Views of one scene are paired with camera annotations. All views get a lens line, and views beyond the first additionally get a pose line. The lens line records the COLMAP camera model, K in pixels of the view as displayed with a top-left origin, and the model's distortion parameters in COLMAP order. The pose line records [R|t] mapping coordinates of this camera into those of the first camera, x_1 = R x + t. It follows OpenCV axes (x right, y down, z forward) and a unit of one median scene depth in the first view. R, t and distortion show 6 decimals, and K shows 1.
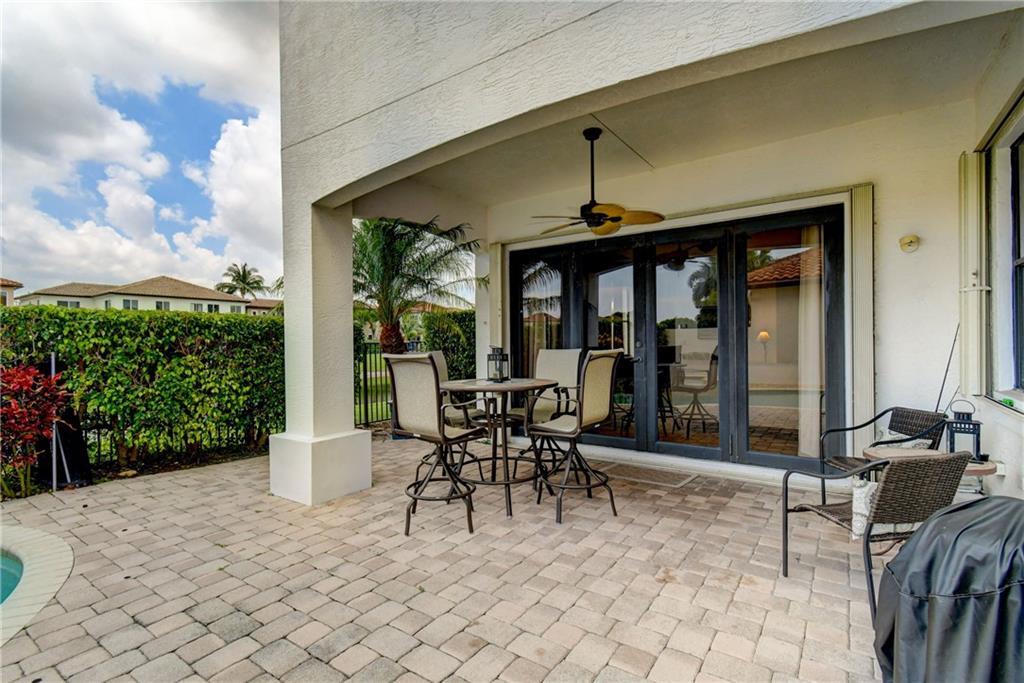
lens RADIAL K [[449.5, 0, 509.8], [0, 449.5, 339.6], [0, 0, 1]] dist [0.000817, -0.001011]
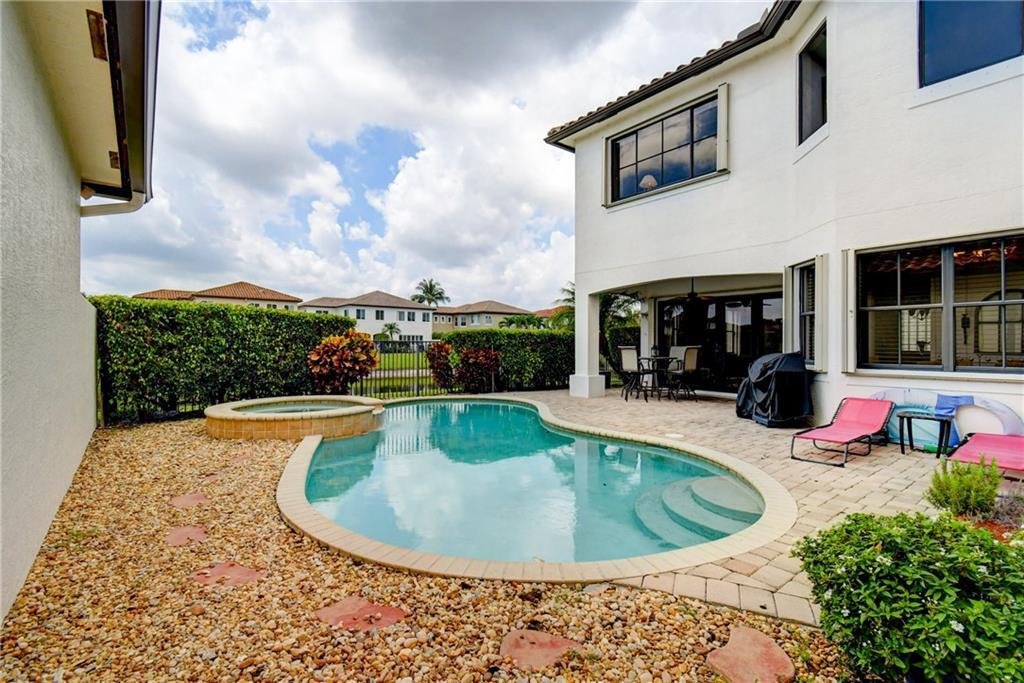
lens RADIAL K [[449.5, 0, 509.8], [0, 449.5, 339.6], [0, 0, 1]] dist [0.000817, -0.001011]
pose [[0.959333, 0.009440, -0.282120, -0.009268], [-0.009412, 0.999955, 0.001455, -0.000785], [0.282121, 0.001259, 0.959378, -0.167706]]
